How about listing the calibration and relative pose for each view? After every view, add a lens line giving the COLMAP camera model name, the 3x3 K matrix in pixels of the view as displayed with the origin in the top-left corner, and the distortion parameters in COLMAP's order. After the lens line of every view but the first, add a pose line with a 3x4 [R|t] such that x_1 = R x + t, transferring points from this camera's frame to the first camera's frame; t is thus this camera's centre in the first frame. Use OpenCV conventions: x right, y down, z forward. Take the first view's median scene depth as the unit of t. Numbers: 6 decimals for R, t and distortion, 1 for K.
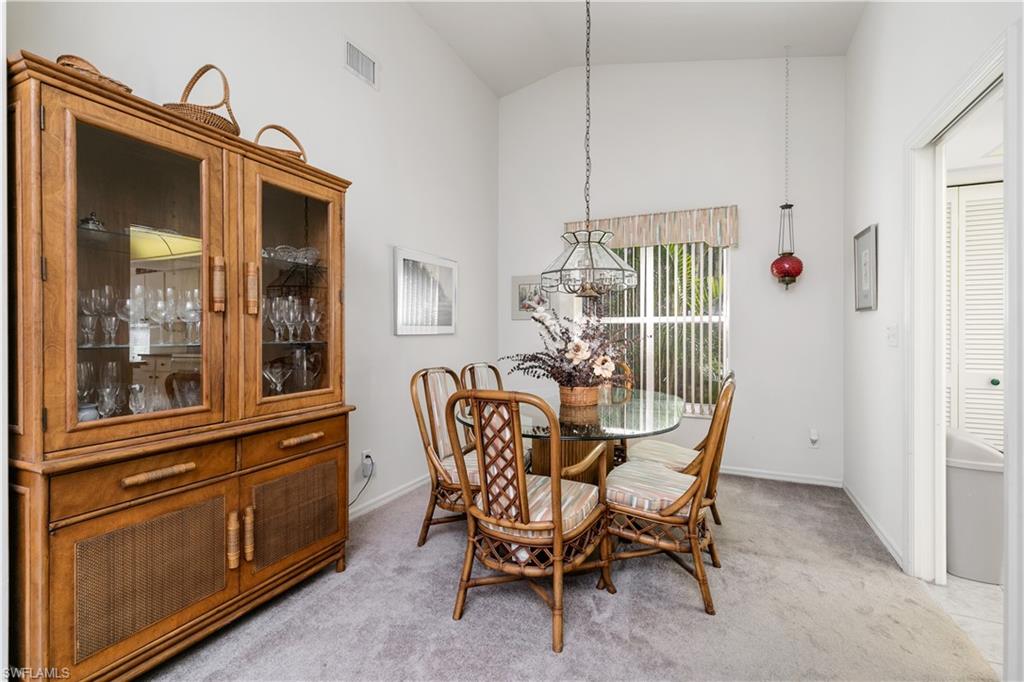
lens RADIAL K [[461.5, 0, 511.4], [0, 461.5, 335.3], [0, 0, 1]] dist [0.003516, 0.001093]
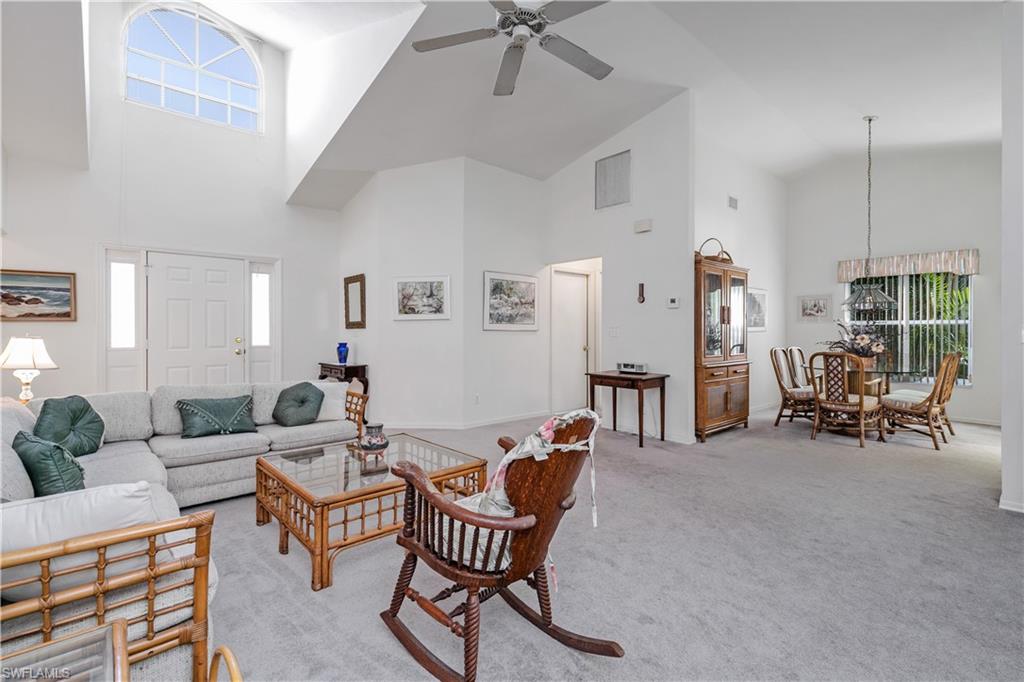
lens RADIAL K [[461.5, 0, 508.9], [0, 461.5, 332.1], [0, 0, 1]] dist [0.003516, 0.001093]
pose [[0.914337, 0.002446, -0.404946, -0.468040], [-0.002335, 0.999997, 0.000767, 0.001665], [0.404947, 0.000244, 0.914340, -1.554157]]
